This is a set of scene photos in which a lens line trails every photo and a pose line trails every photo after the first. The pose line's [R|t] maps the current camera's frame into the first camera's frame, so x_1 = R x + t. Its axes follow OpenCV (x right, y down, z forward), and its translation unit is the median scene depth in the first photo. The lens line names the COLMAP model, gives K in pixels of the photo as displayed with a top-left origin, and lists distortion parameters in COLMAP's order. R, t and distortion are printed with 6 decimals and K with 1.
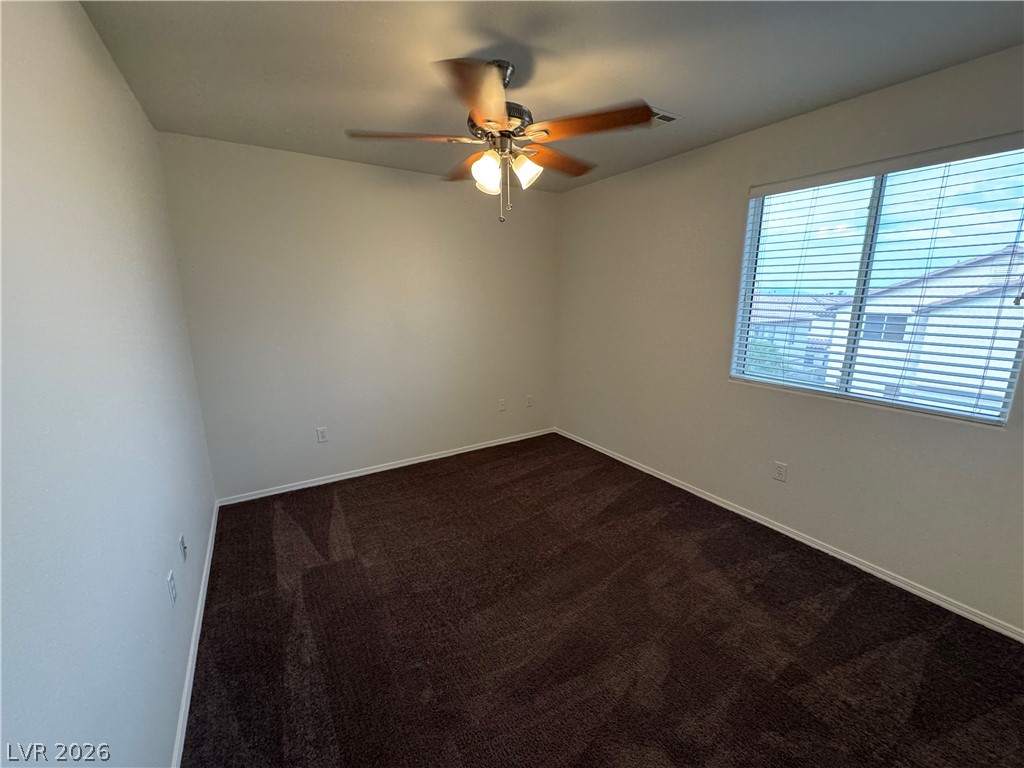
lens RADIAL K [[407.2, 0, 513.2], [0, 407.2, 382.6], [0, 0, 1]] dist [-0.000463, -0.000091]
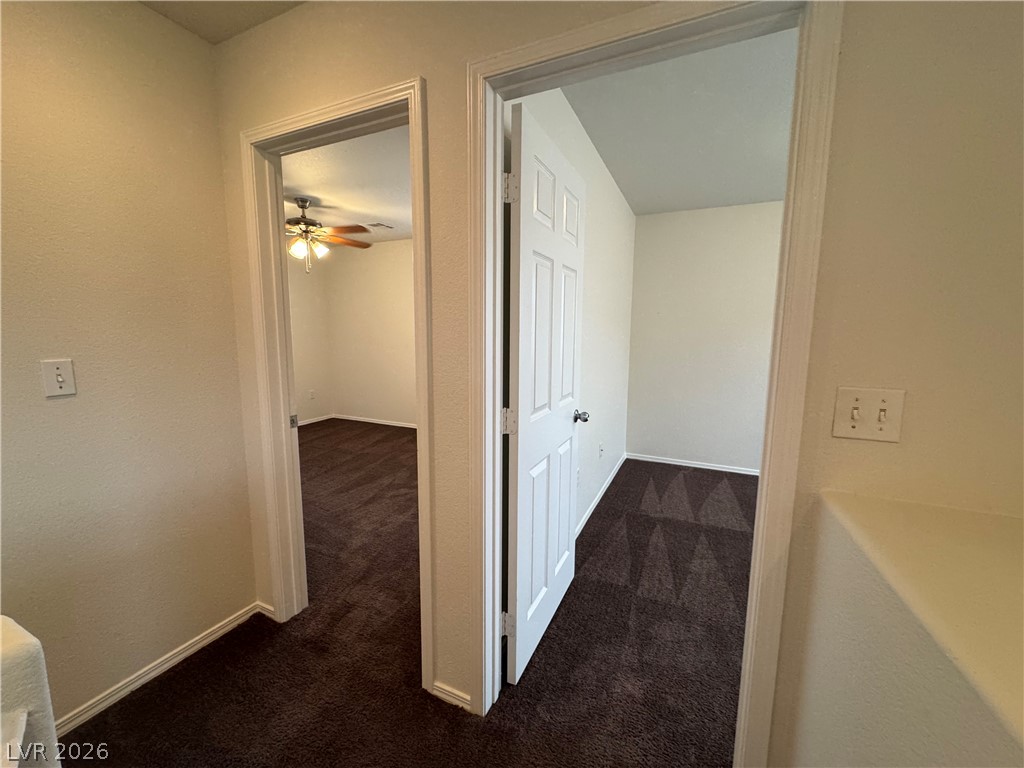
lens RADIAL K [[407.2, 0, 512.1], [0, 407.2, 381.3], [0, 0, 1]] dist [-0.000463, -0.000091]
pose [[0.841248, -0.059933, 0.537318, -0.250387], [0.101706, 0.993636, -0.048404, 0.273976], [-0.530997, 0.095369, 0.841990, -0.980852]]
